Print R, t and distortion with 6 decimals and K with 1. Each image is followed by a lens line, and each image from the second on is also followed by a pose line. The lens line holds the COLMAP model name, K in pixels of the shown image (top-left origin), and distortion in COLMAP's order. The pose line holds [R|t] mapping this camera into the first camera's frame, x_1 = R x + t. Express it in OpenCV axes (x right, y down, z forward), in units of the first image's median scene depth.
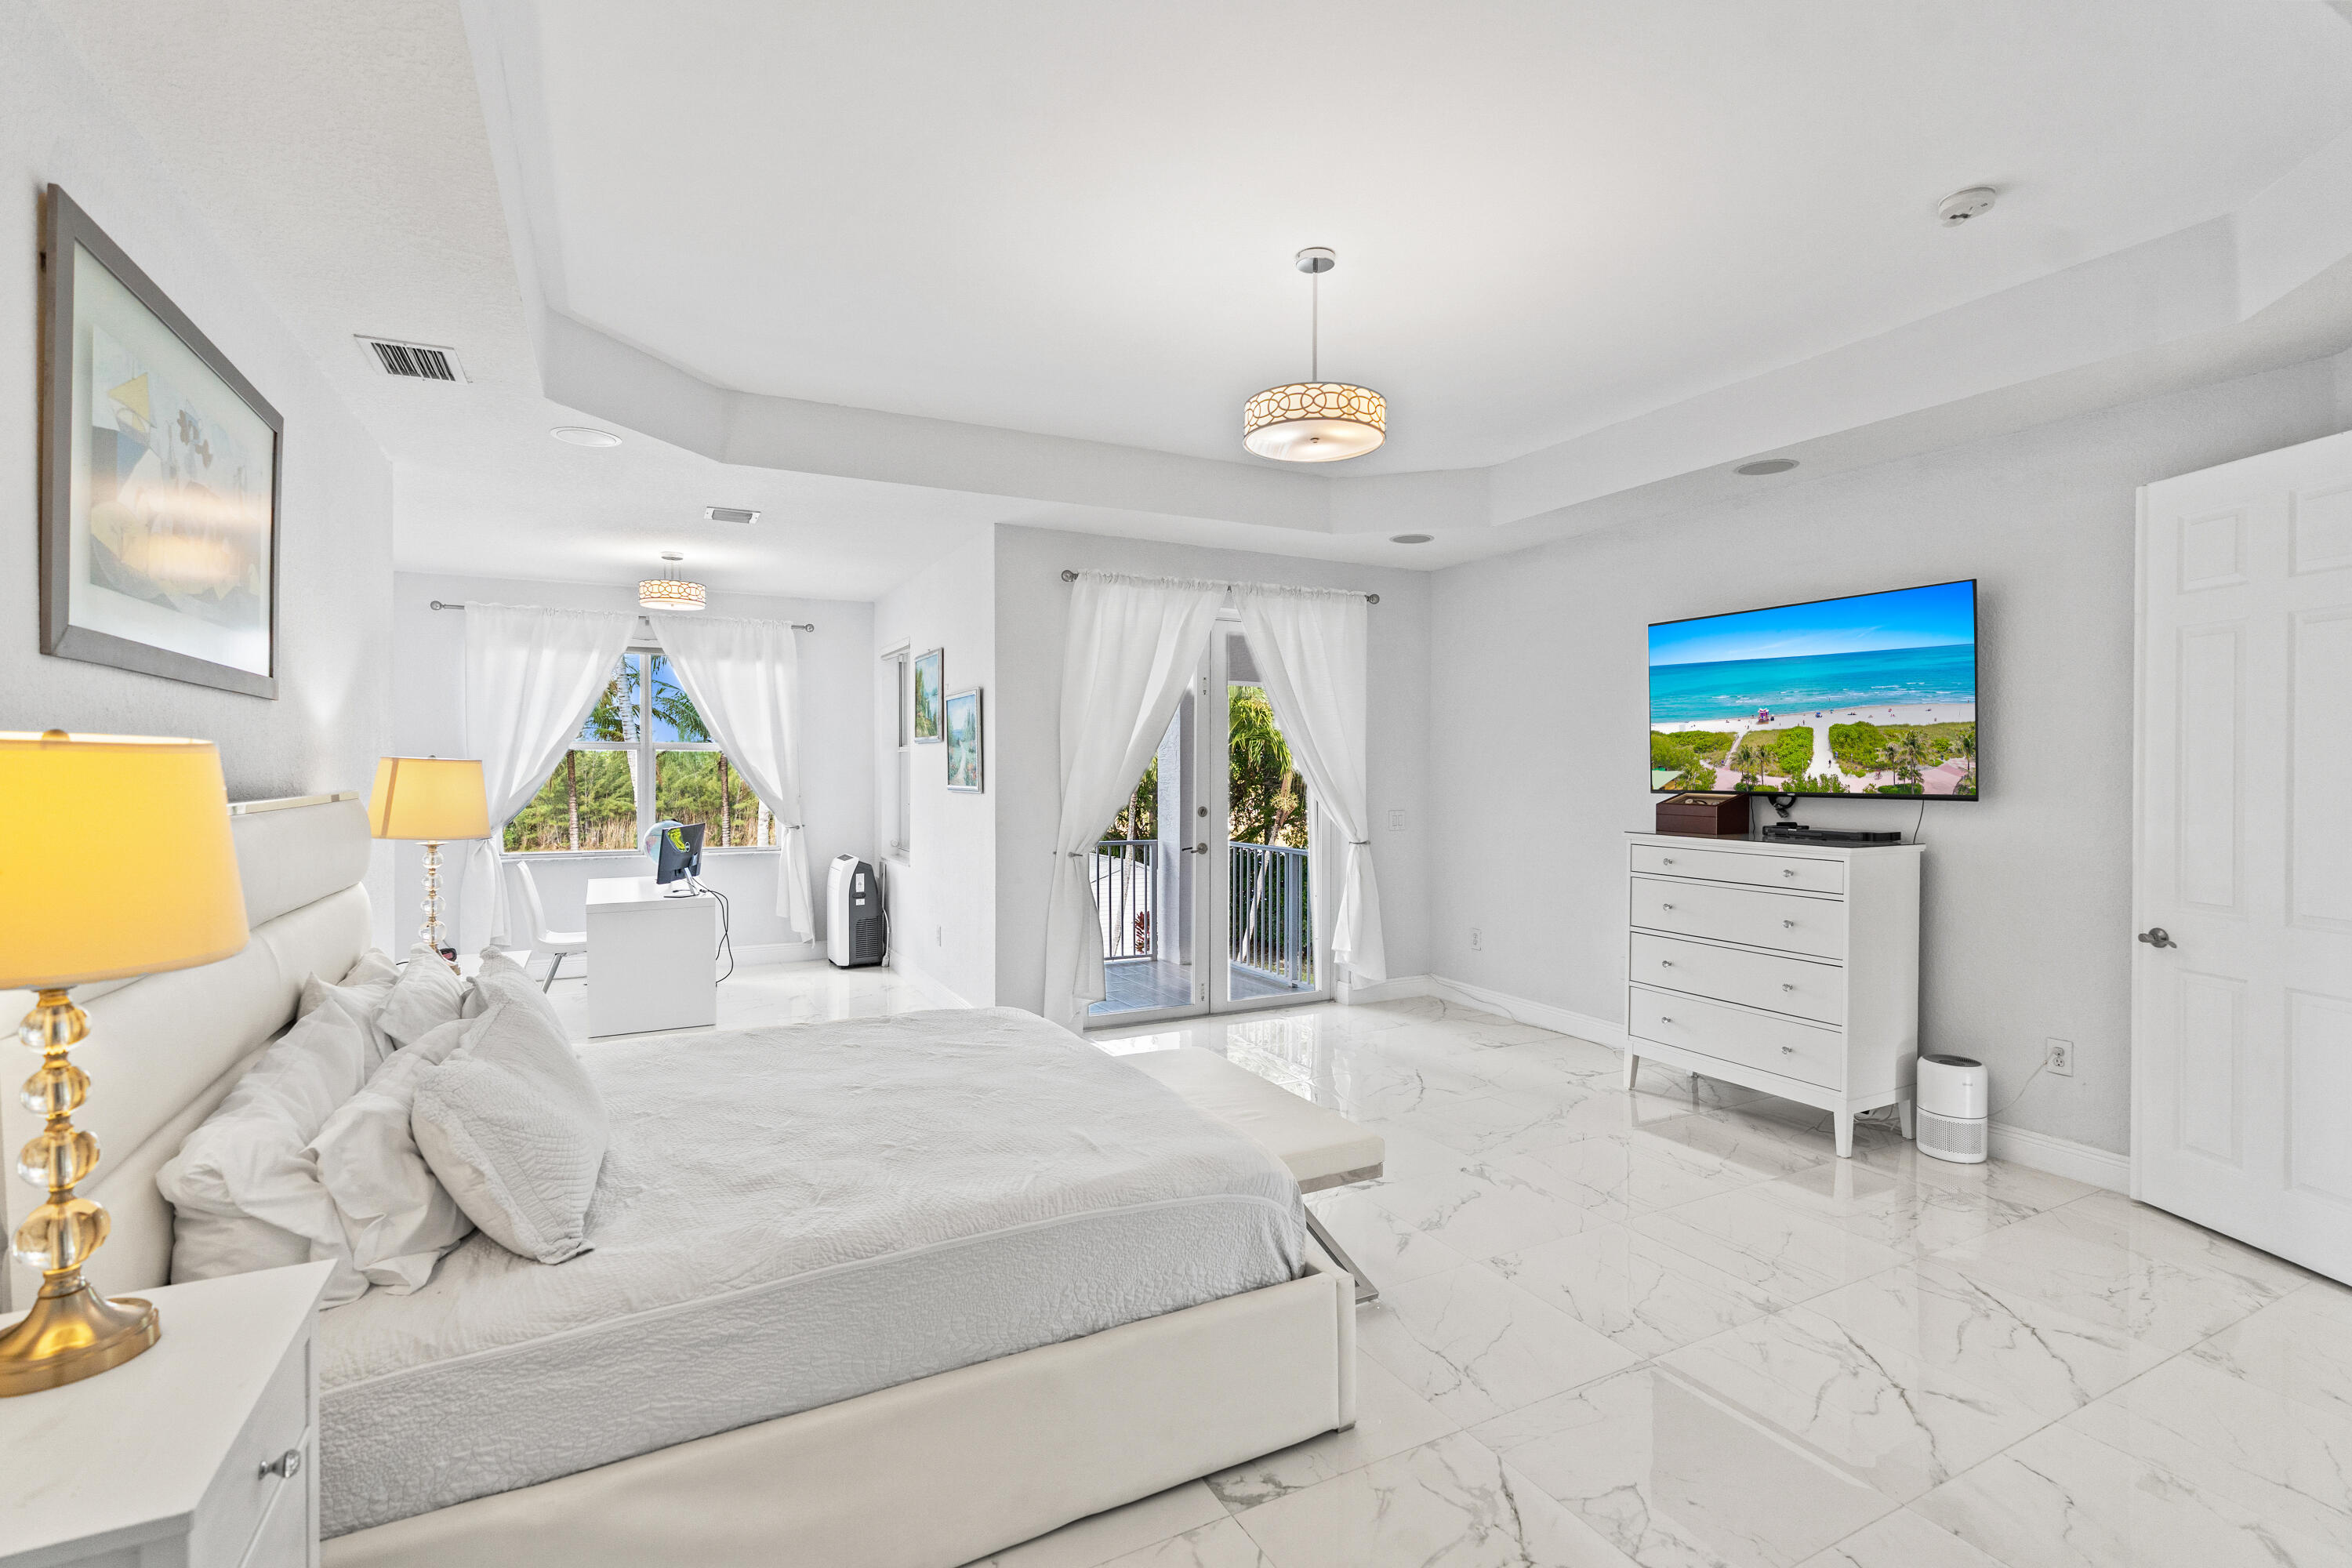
lens RADIAL K [[1073.9, 0, 1180.9], [0, 1073.9, 770.8], [0, 0, 1]] dist [-0.007703, 0.002764]
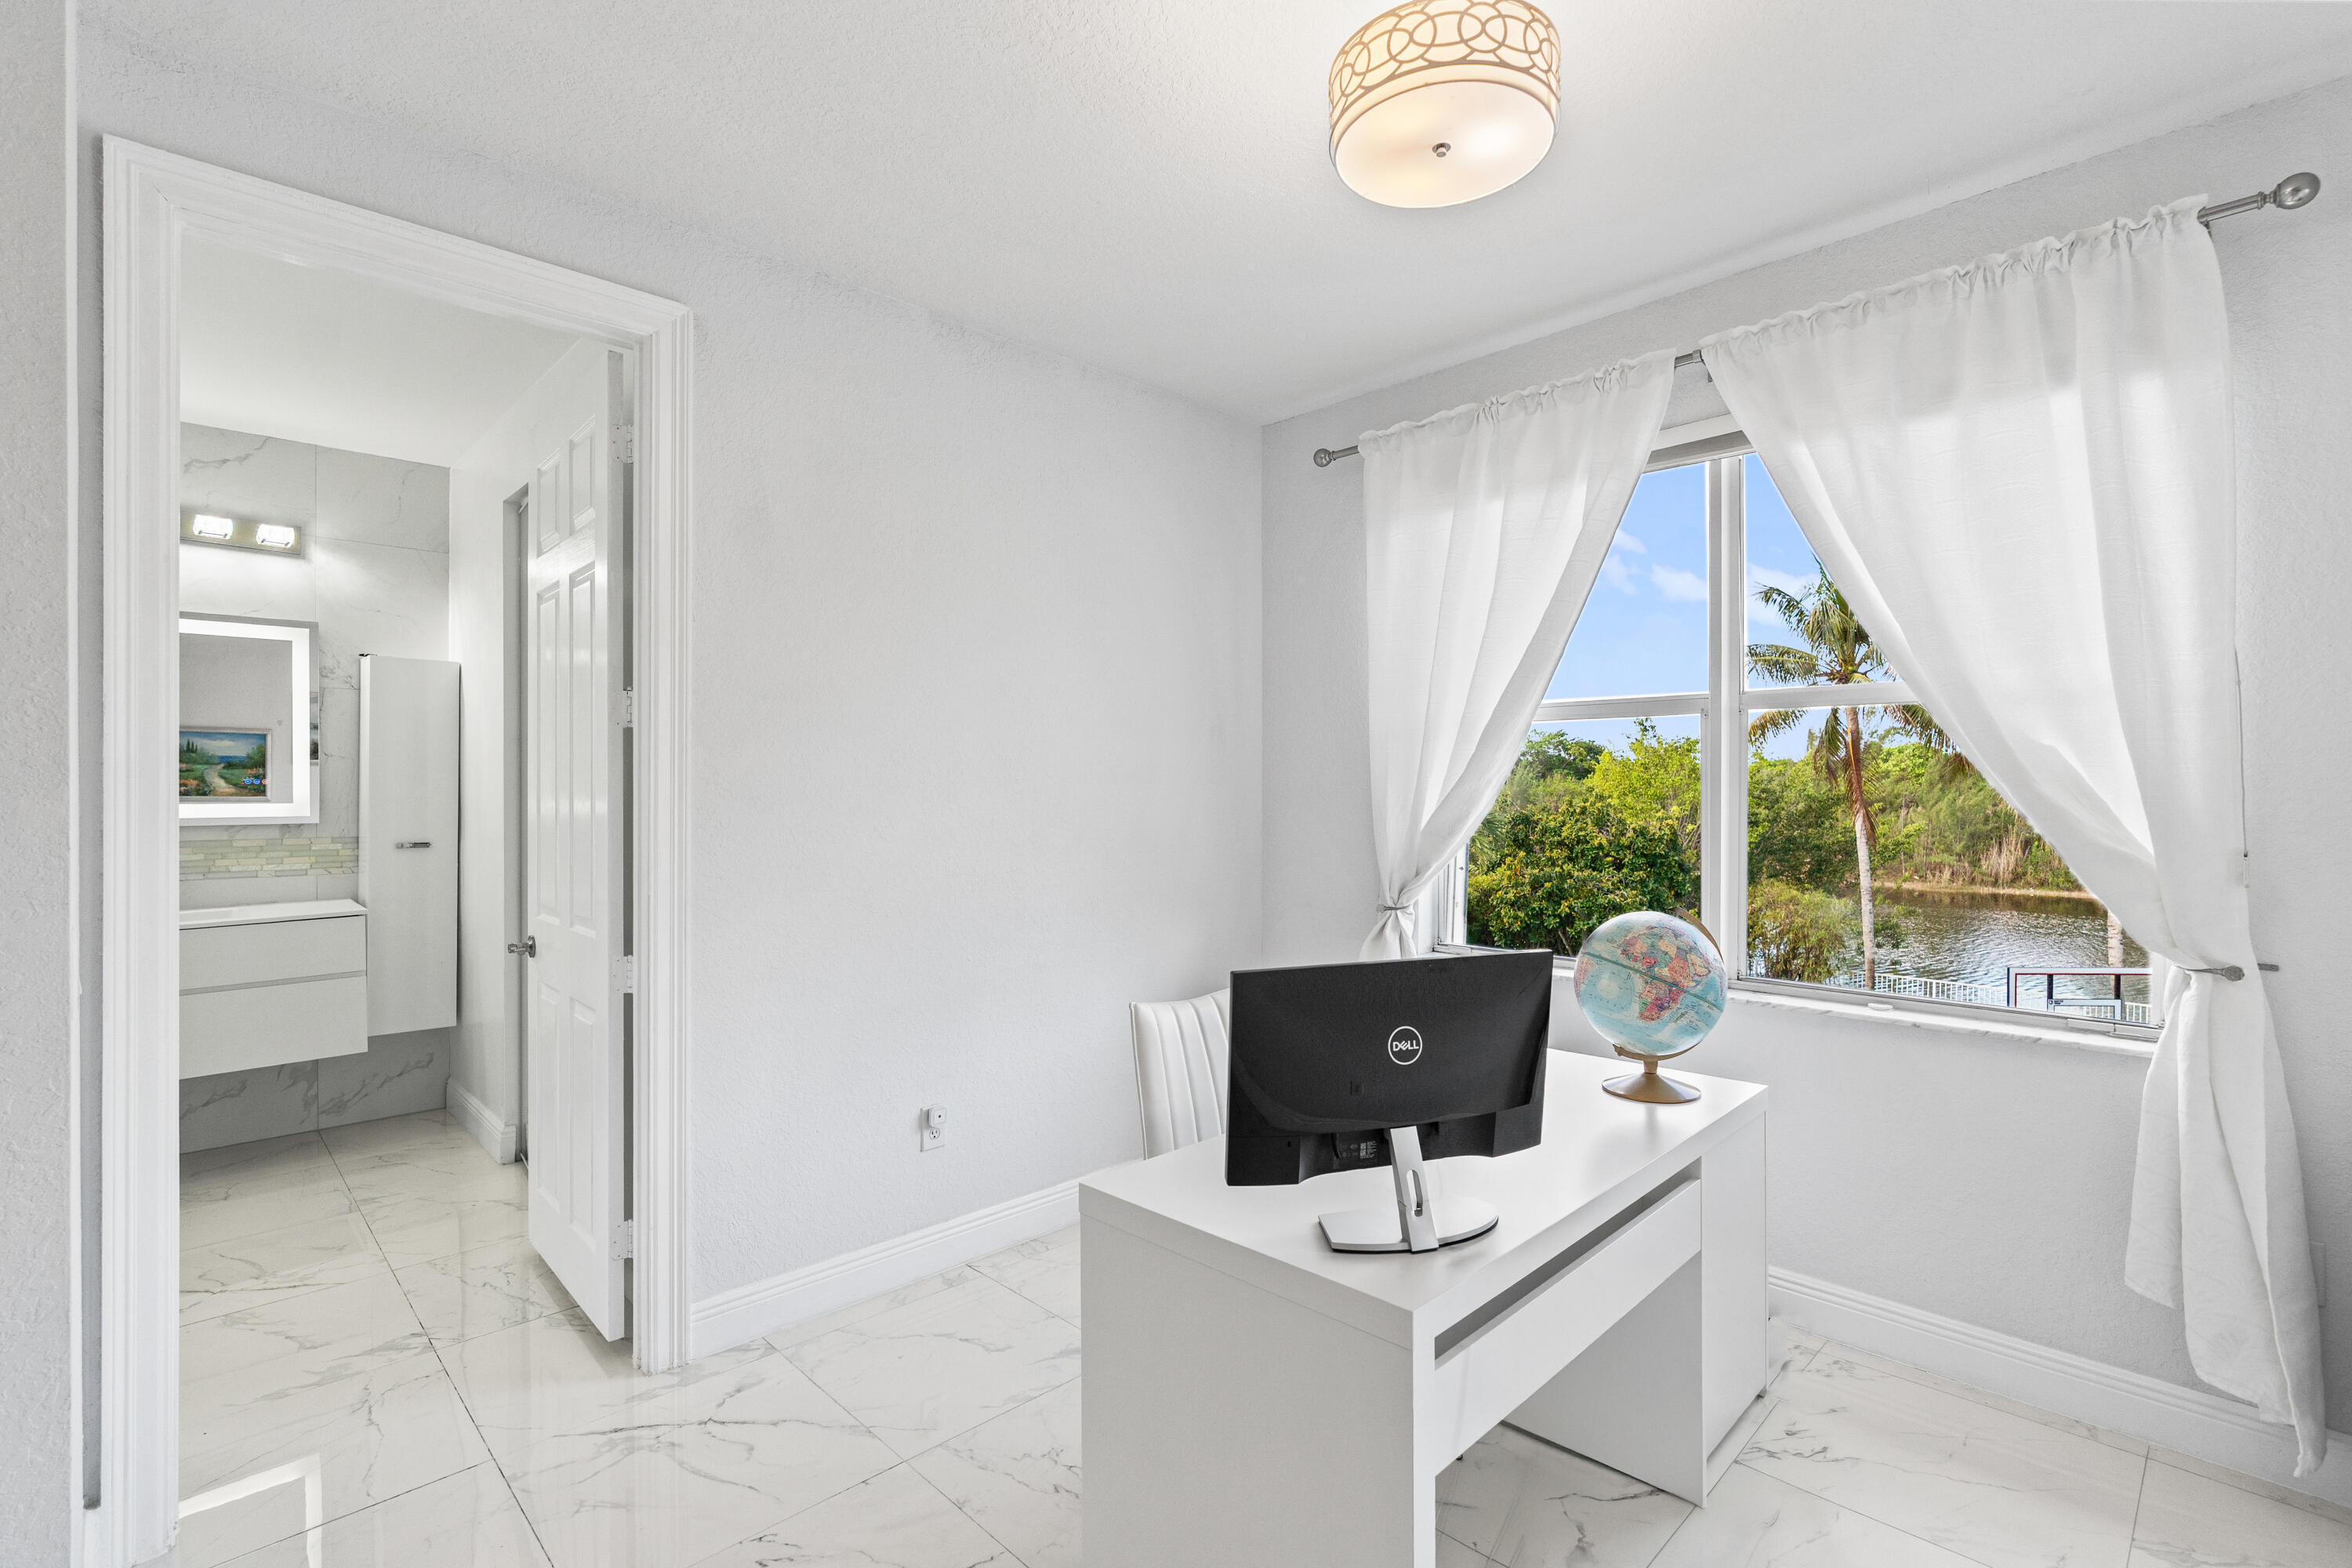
lens RADIAL K [[1073.9, 0, 1191.5], [0, 1073.9, 792.3], [0, 0, 1]] dist [-0.007703, 0.002764]
pose [[0.299363, -0.000813, -0.954139, -0.251710], [-0.001164, 0.999999, -0.001218, 0.013923], [0.954139, 0.001475, 0.299362, 0.934434]]
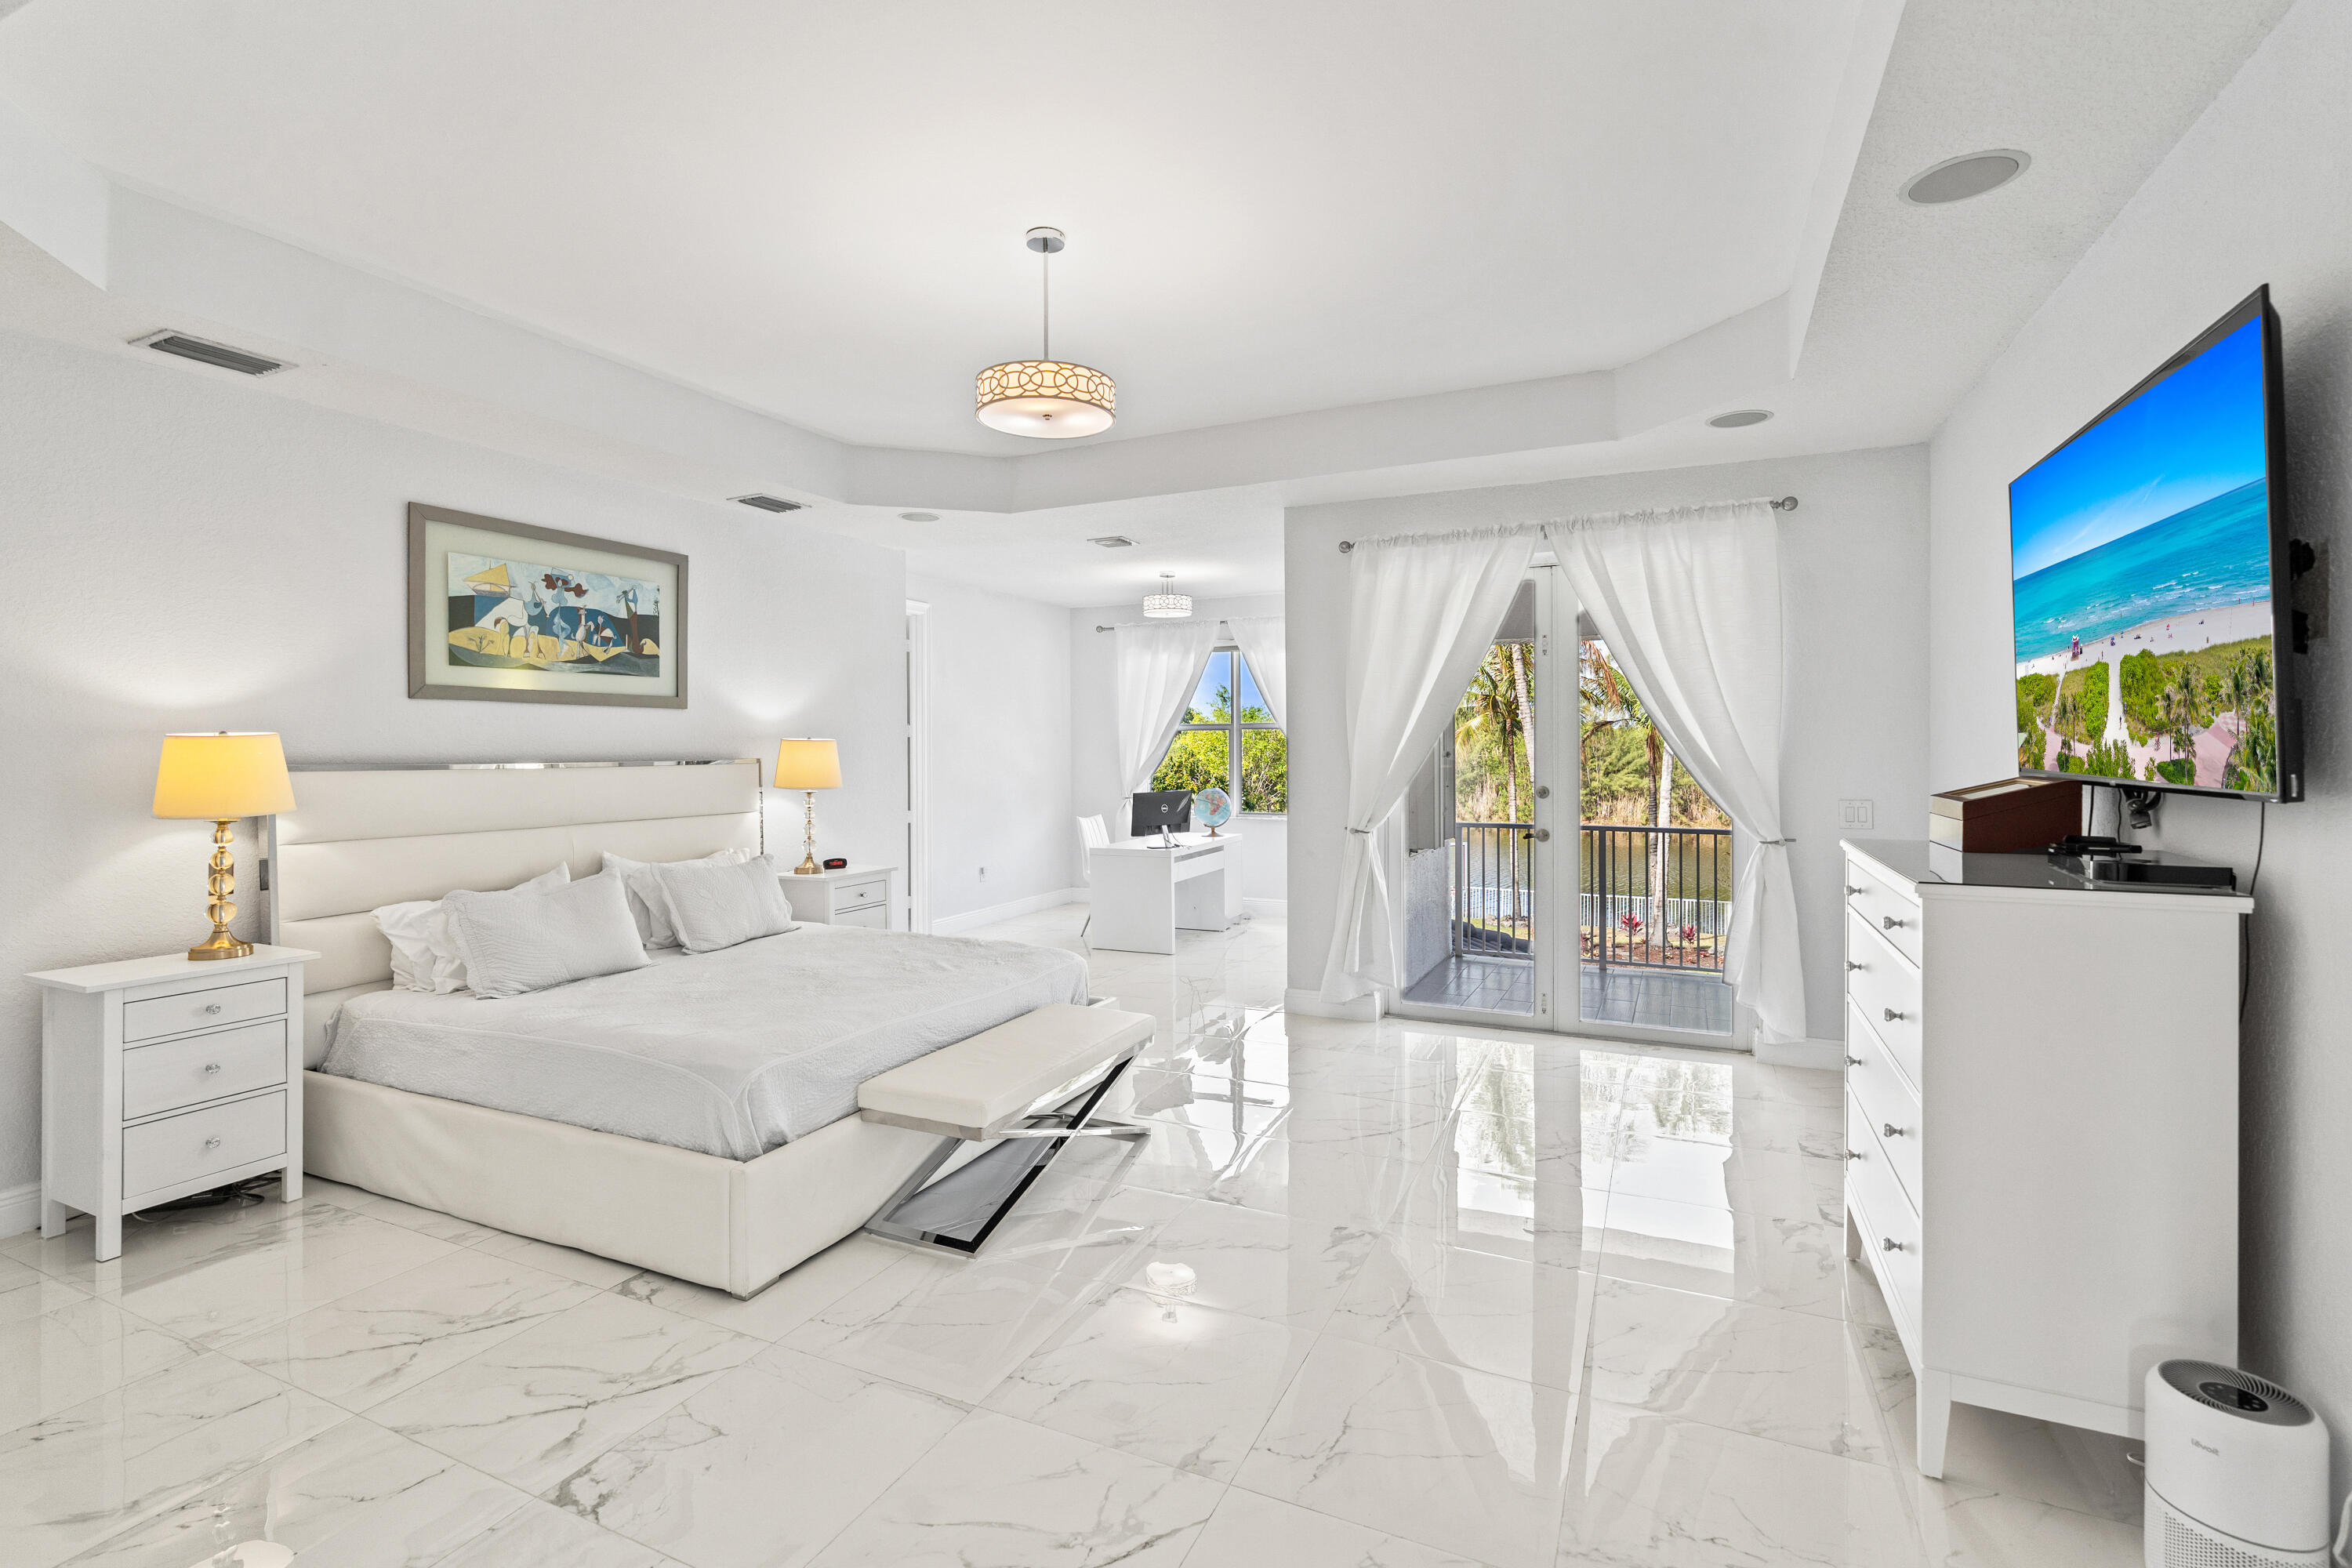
lens RADIAL K [[1073.9, 0, 1171.1], [0, 1073.9, 745.1], [0, 0, 1]] dist [-0.007703, 0.002764]
pose [[0.606303, -0.005230, -0.795217, 0.566300], [0.002679, 0.999986, -0.004535, 0.003795], [0.795229, 0.000619, 0.606309, 0.269668]]
